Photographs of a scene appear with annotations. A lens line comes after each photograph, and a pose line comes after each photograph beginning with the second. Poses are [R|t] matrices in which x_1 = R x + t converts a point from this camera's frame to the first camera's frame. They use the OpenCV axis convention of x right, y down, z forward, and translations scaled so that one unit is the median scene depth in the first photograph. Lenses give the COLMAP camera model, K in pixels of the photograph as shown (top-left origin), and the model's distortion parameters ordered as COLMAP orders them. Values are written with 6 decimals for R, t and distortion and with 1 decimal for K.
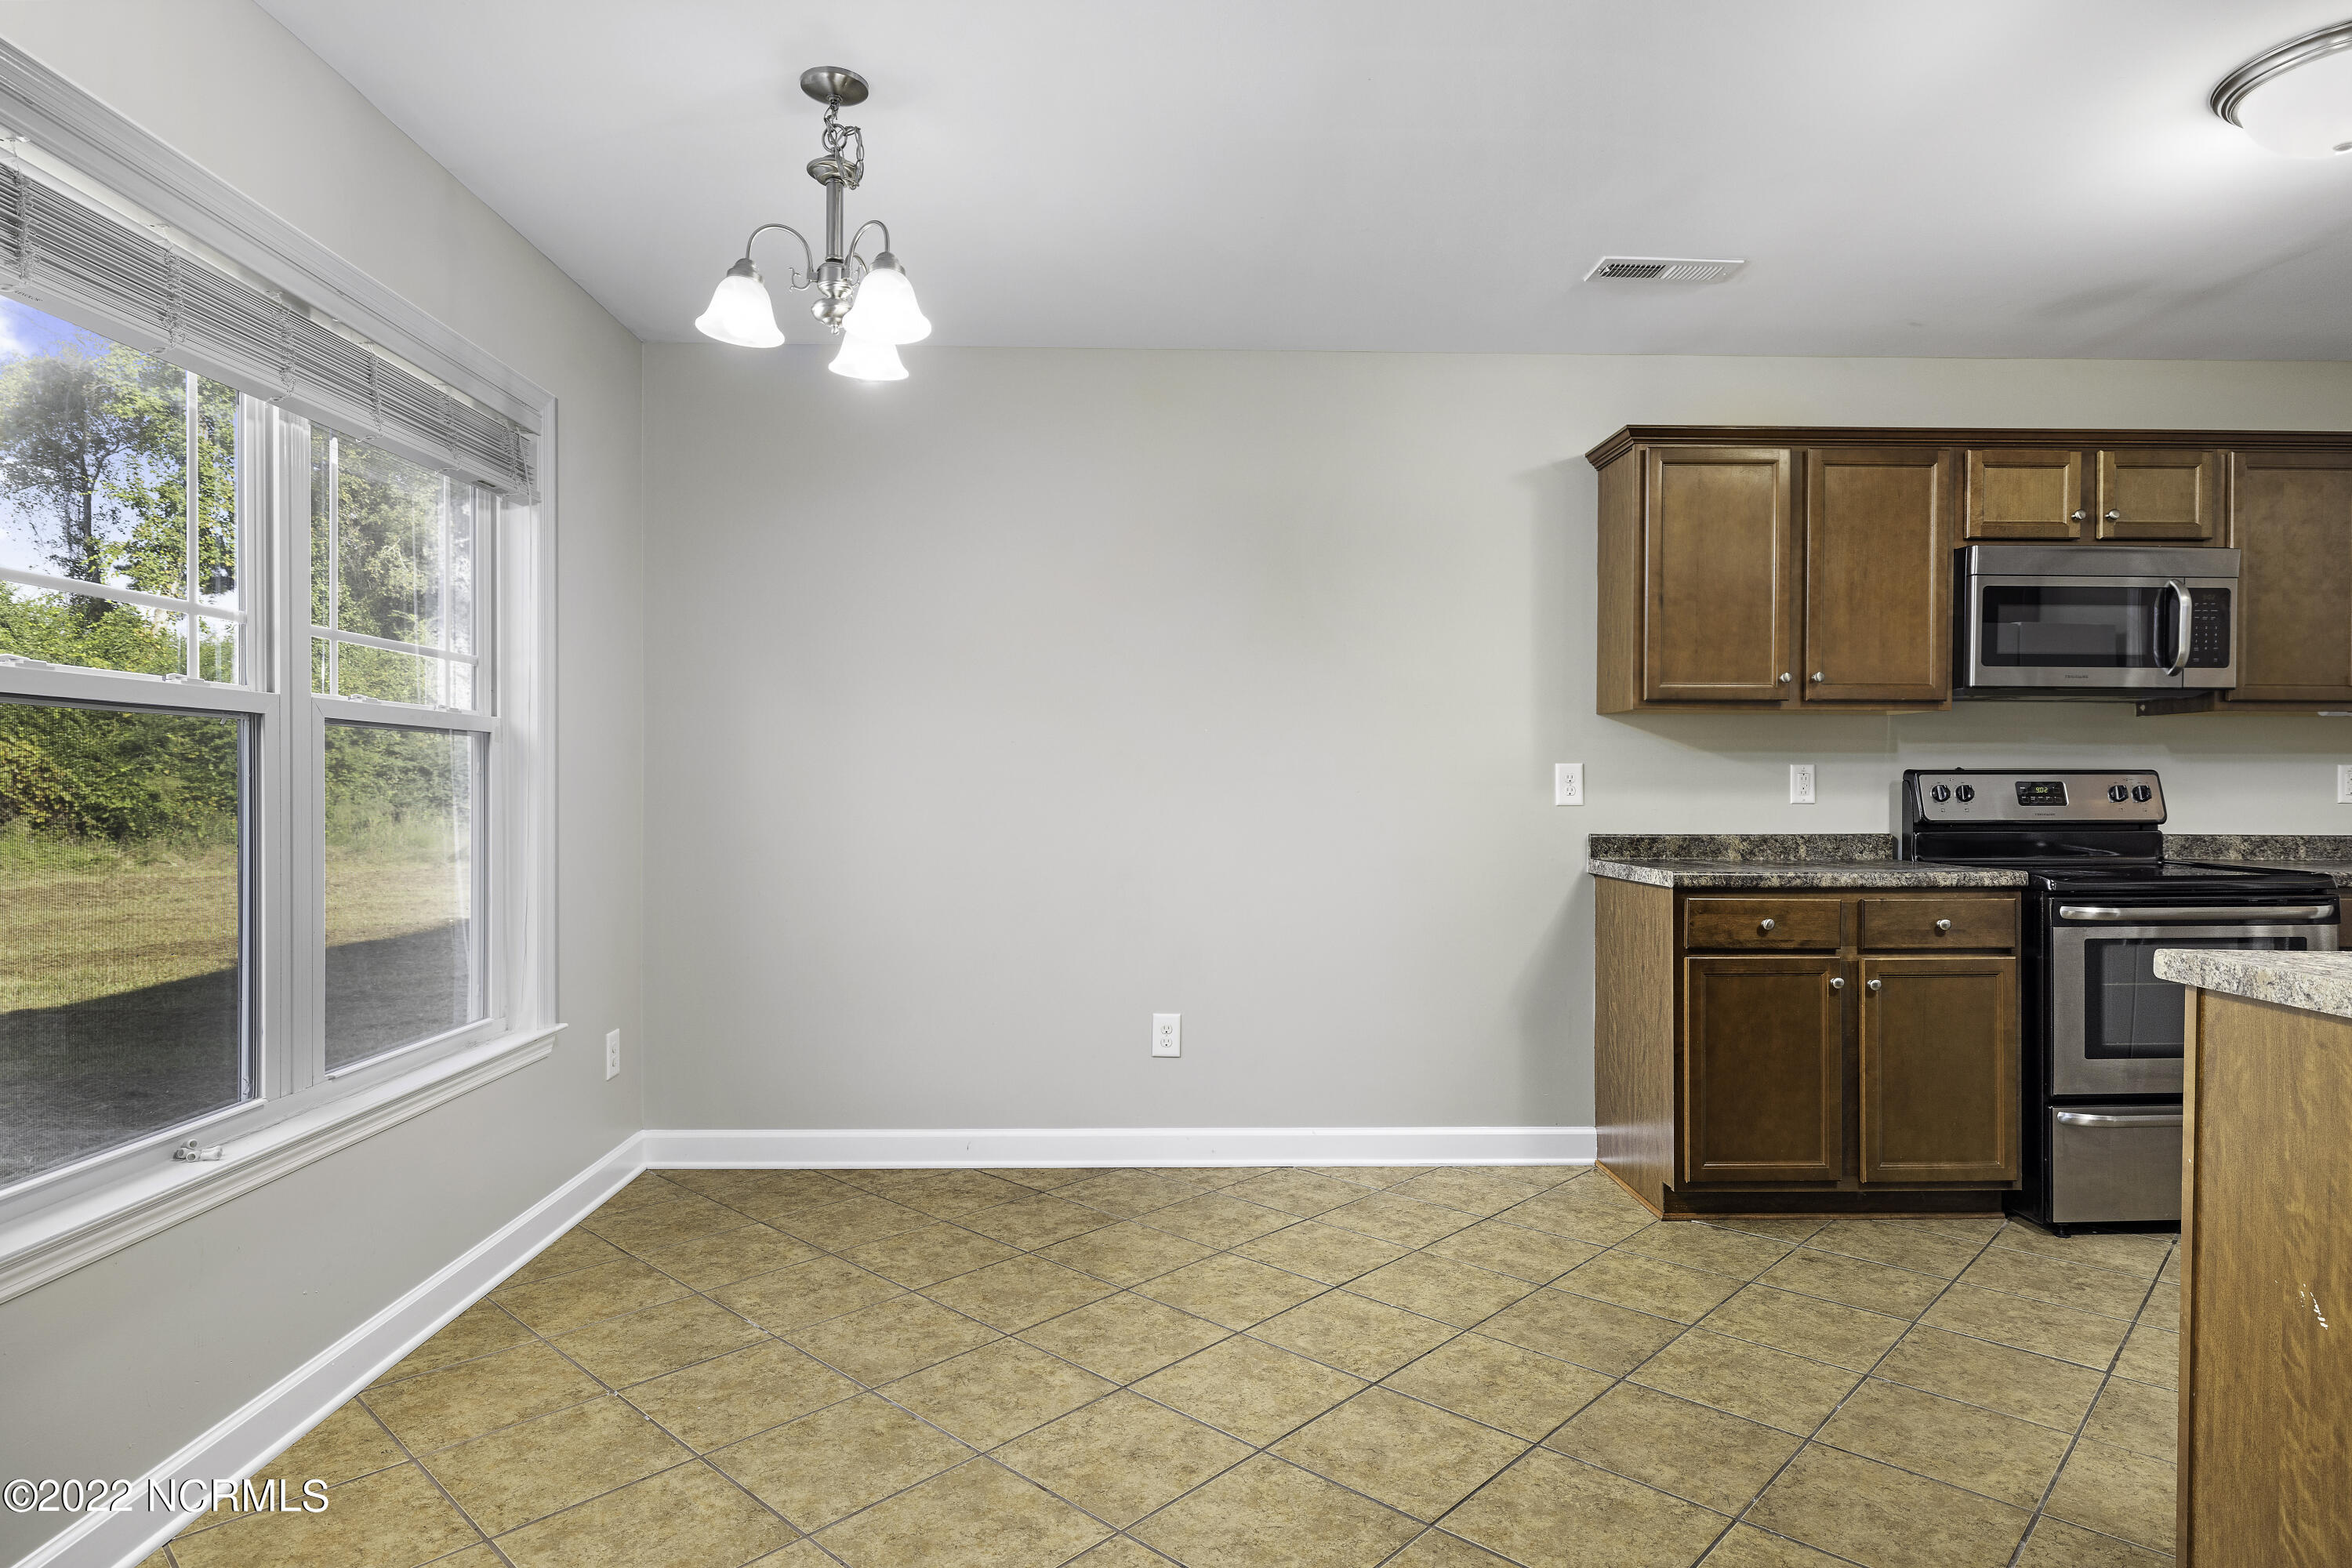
lens RADIAL K [[1296.5, 0, 1178.6], [0, 1296.5, 792.2], [0, 0, 1]] dist [-0.003344, -0.001240]
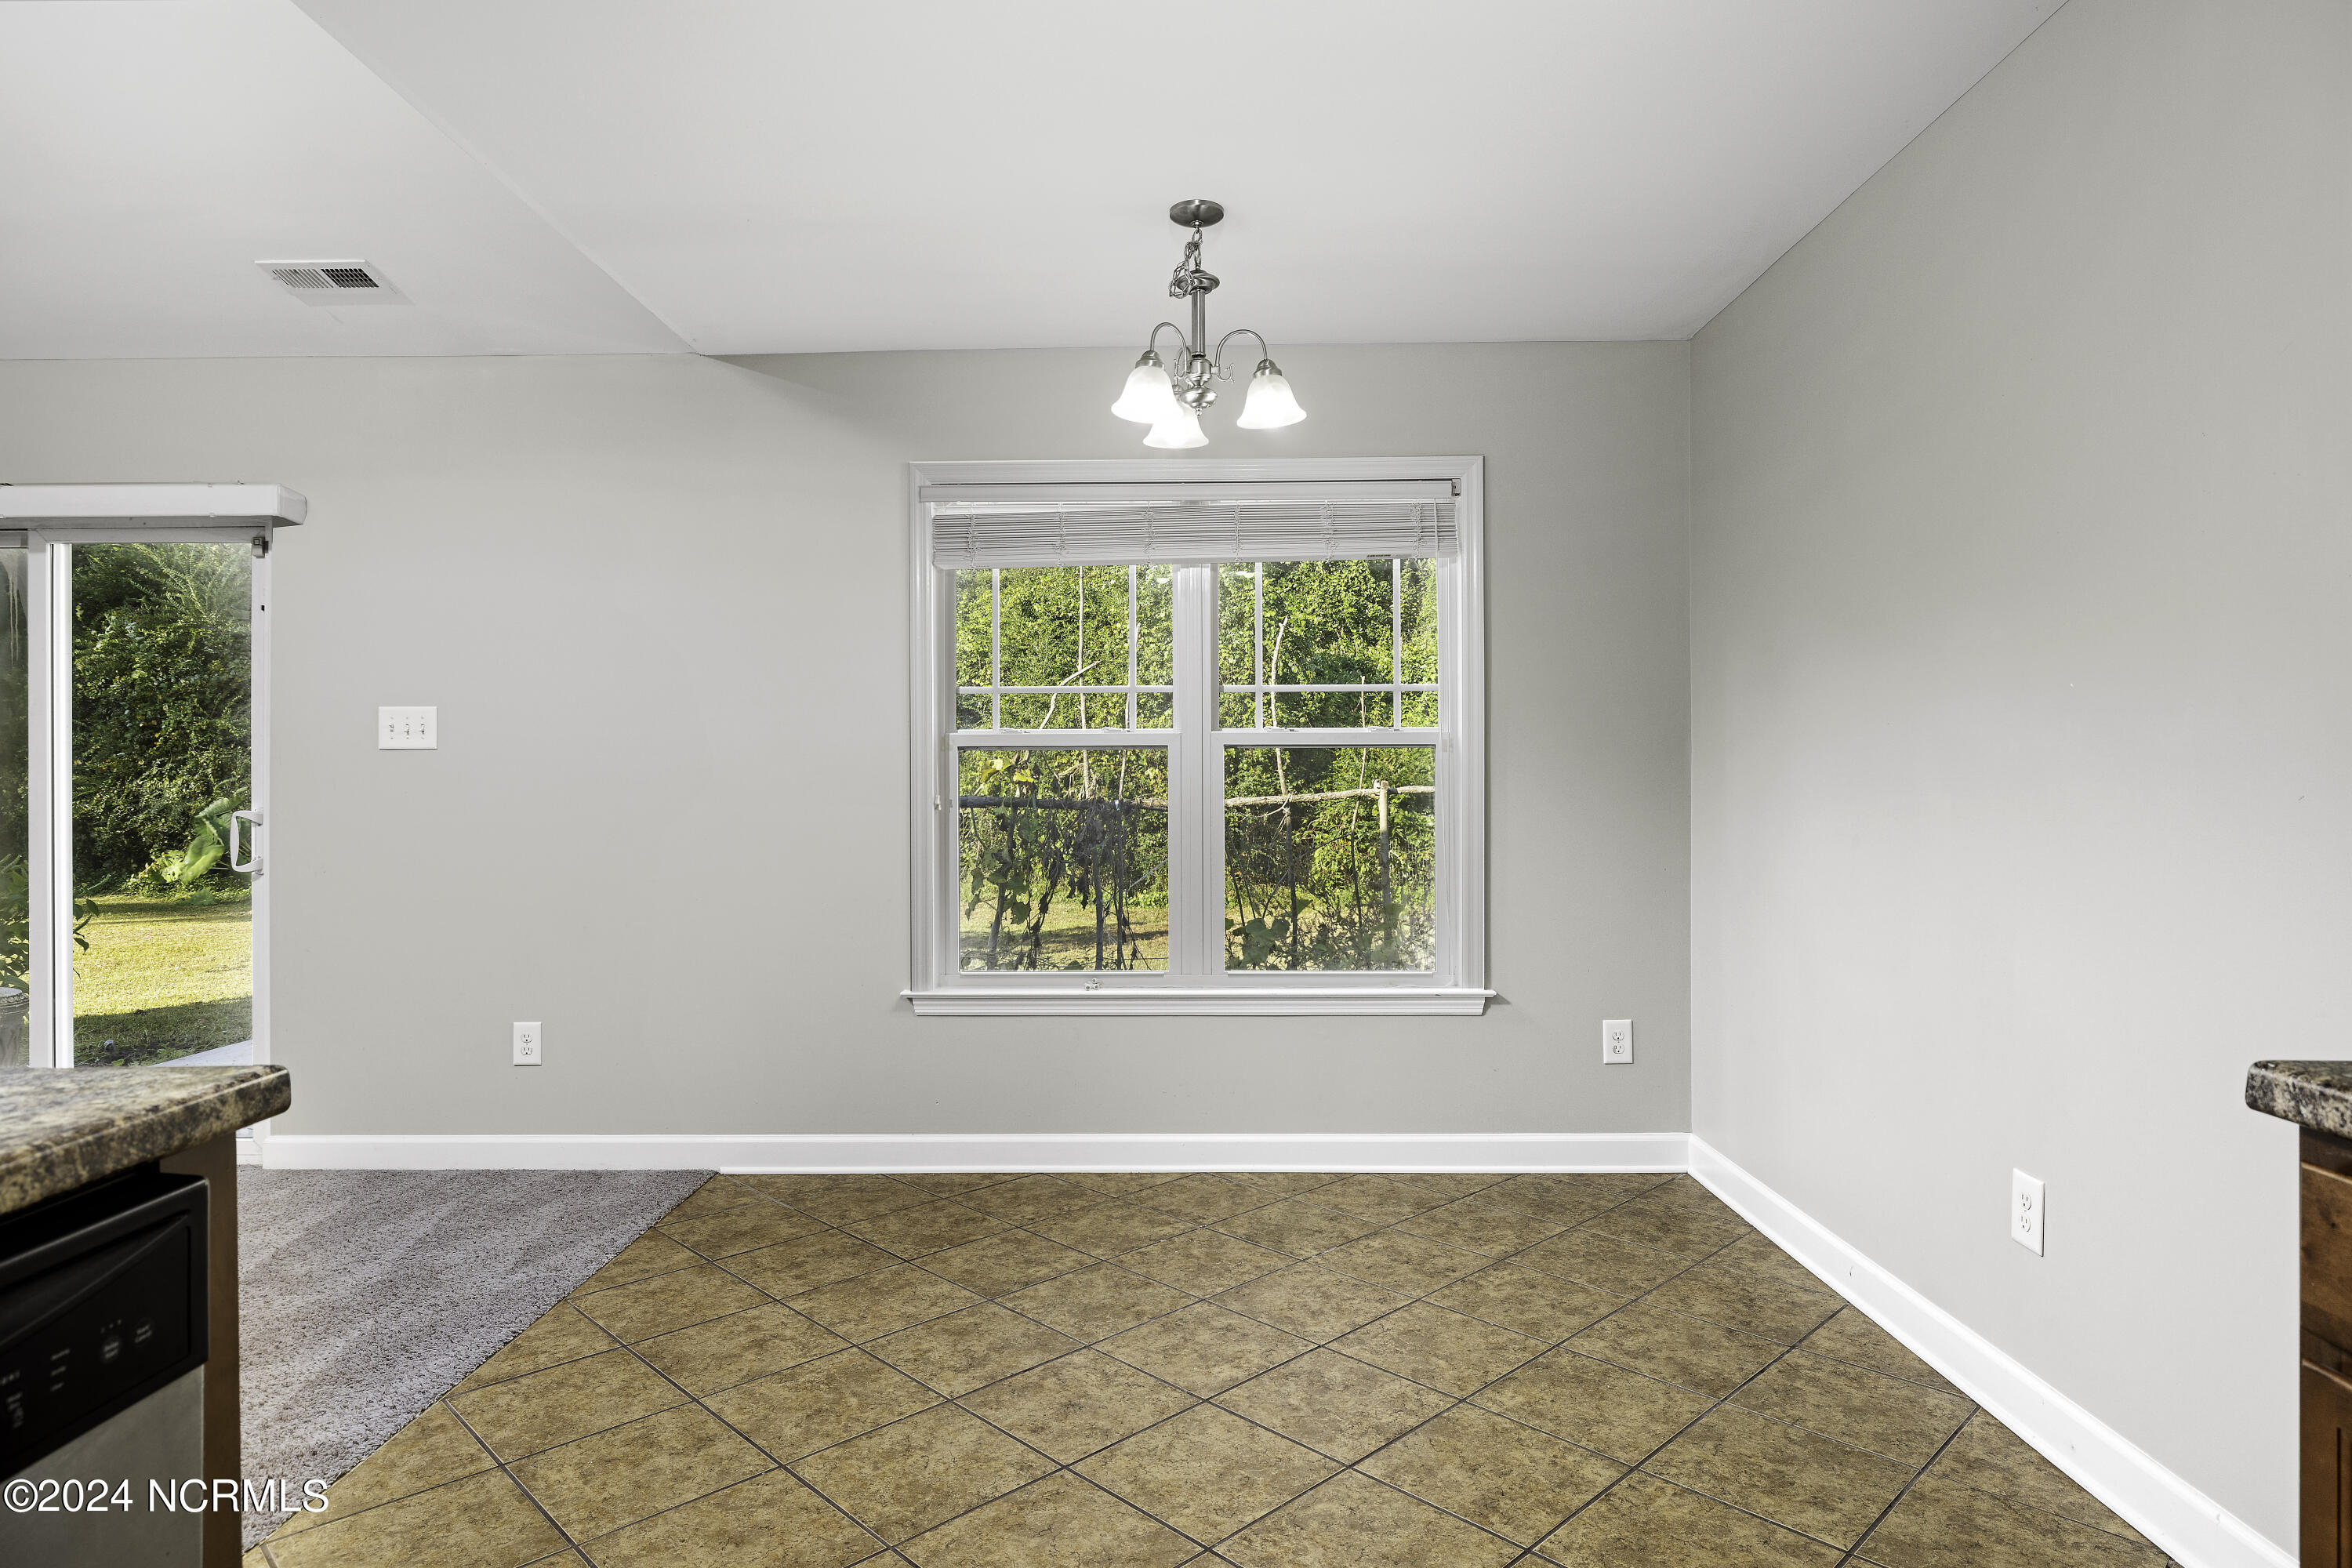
lens RADIAL K [[1296.5, 0, 1176.4], [0, 1296.5, 780.0], [0, 0, 1]] dist [-0.003344, -0.001240]
pose [[-0.036872, -0.006556, -0.999298, 0.659258], [-0.002274, 0.999976, -0.006477, -0.003992], [0.999317, 0.002034, -0.036886, 0.706399]]
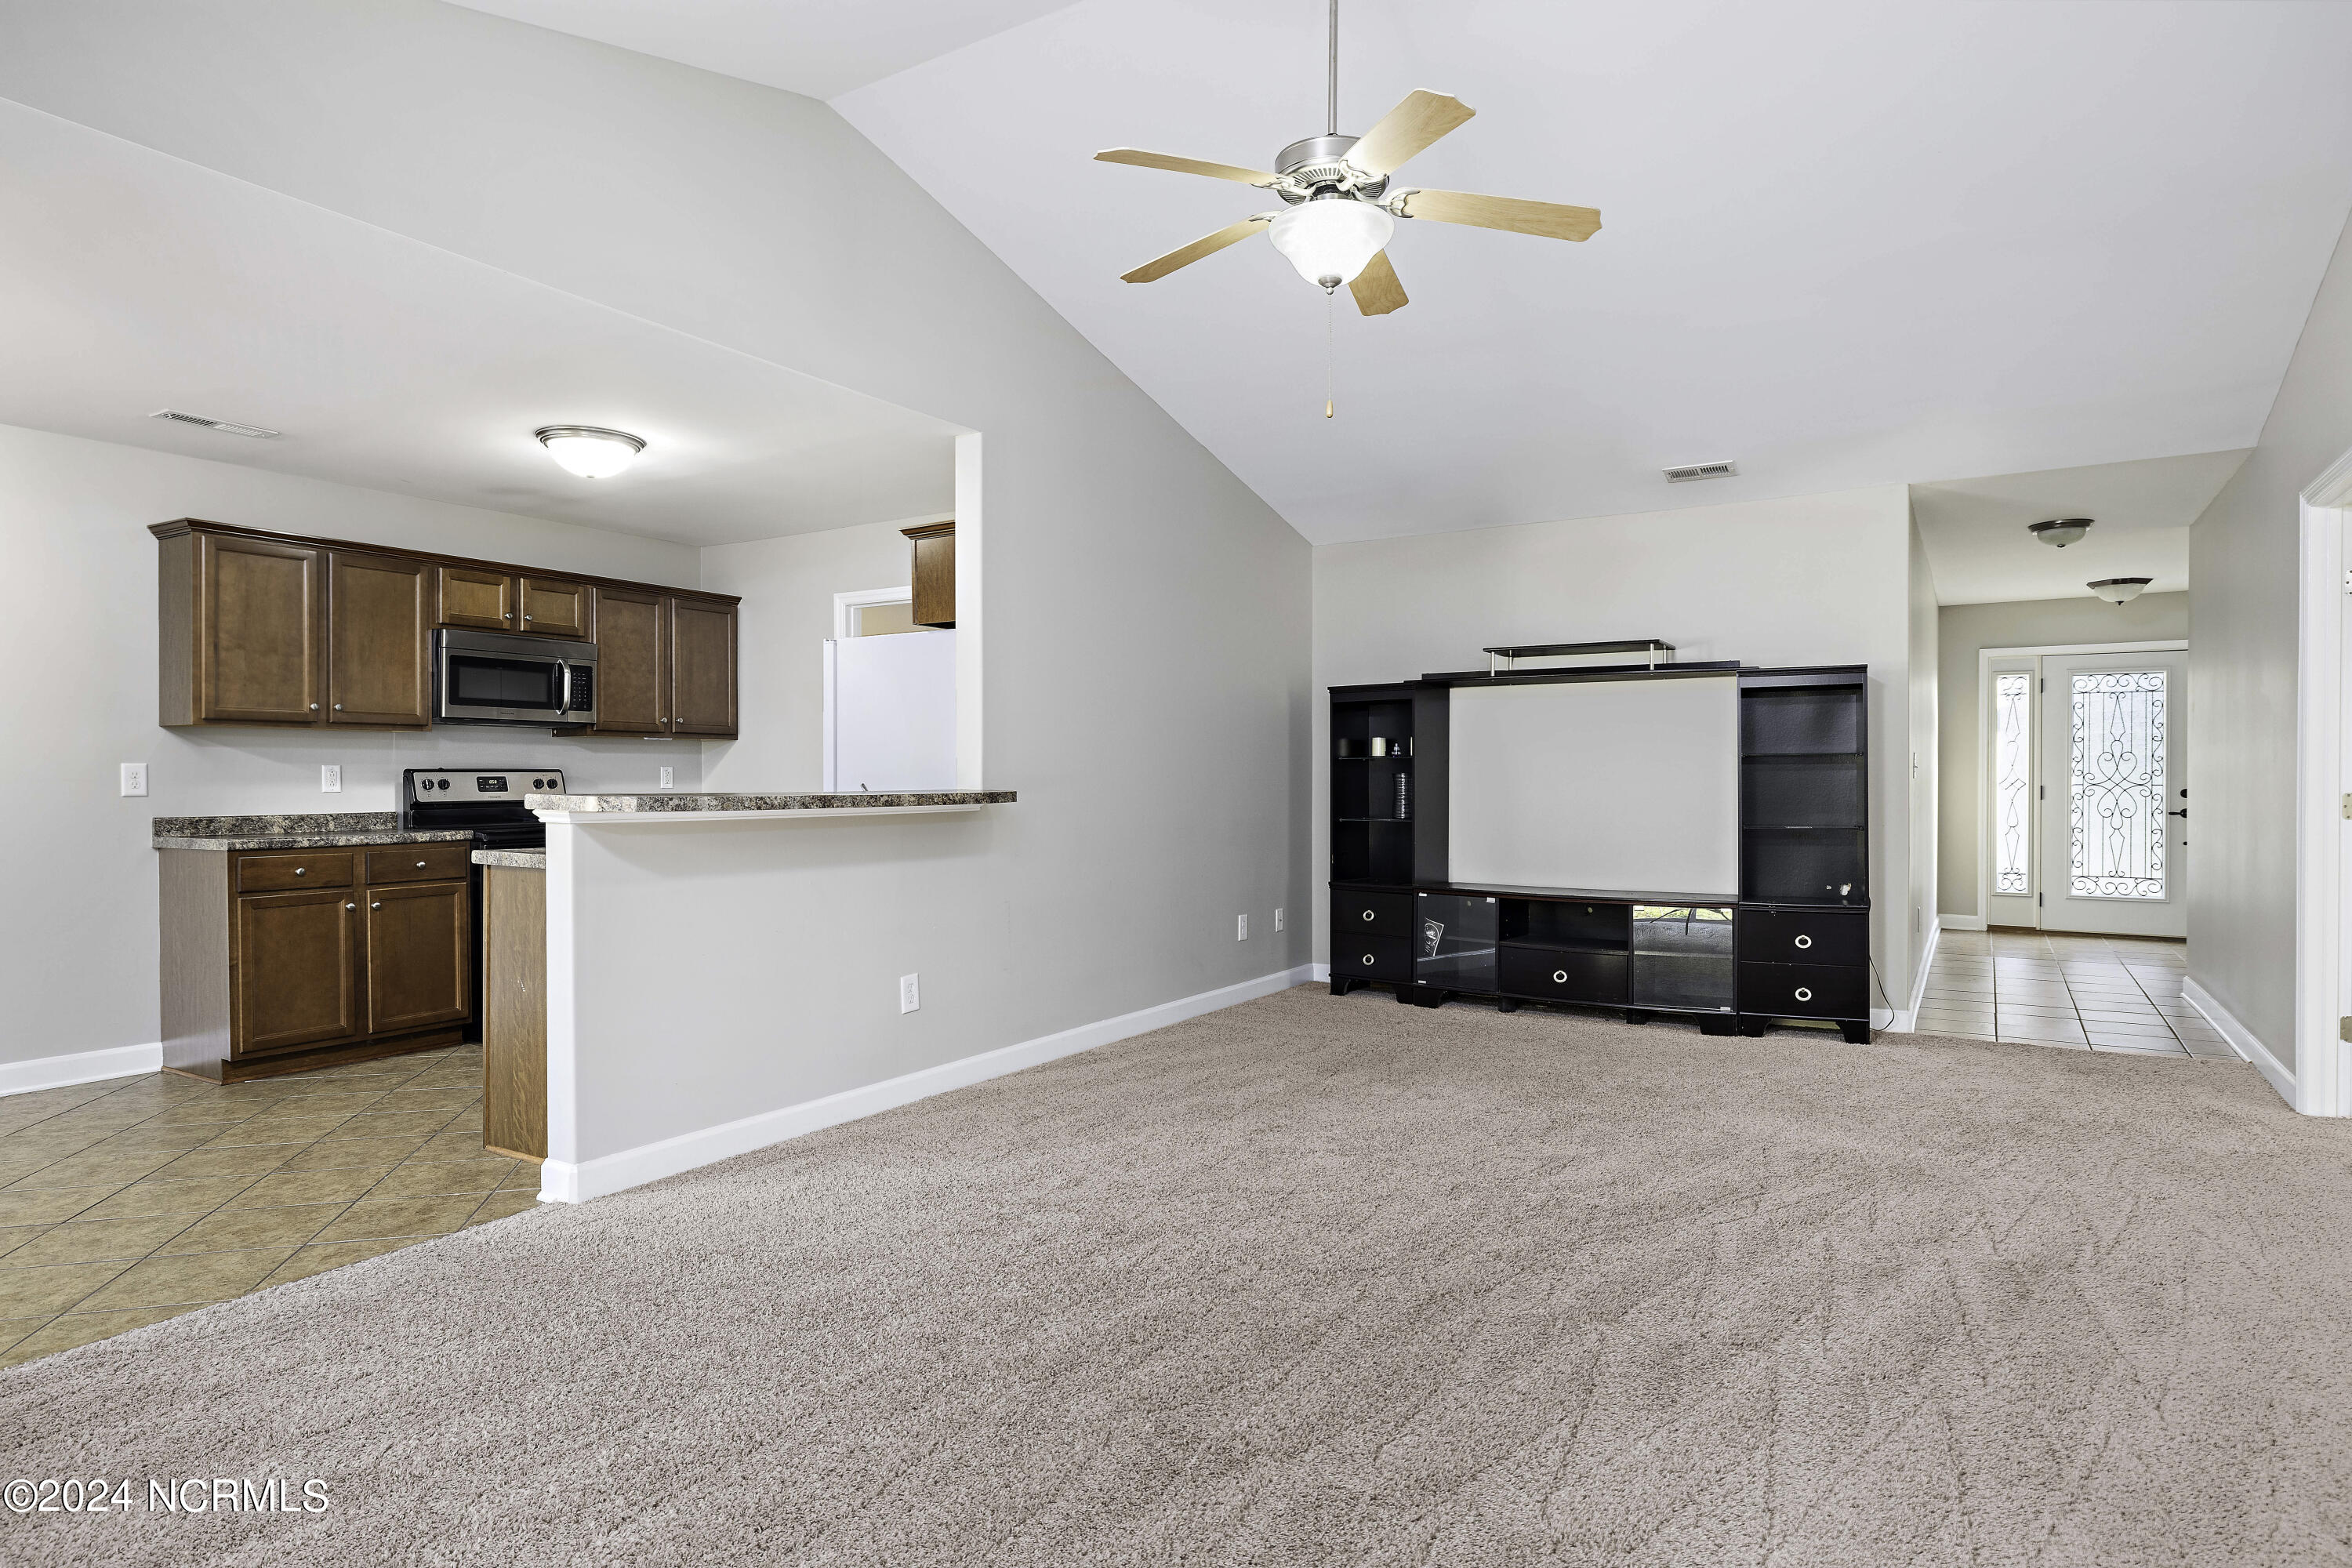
lens RADIAL K [[1296.5, 0, 1177.2], [0, 1296.5, 783.4], [0, 0, 1]] dist [-0.003344, -0.001240]
pose [[0.543484, -0.006542, 0.839394, -0.237418], [0.008729, 0.999960, 0.002142, 0.004545], [-0.839374, 0.006163, 0.543519, -0.631894]]
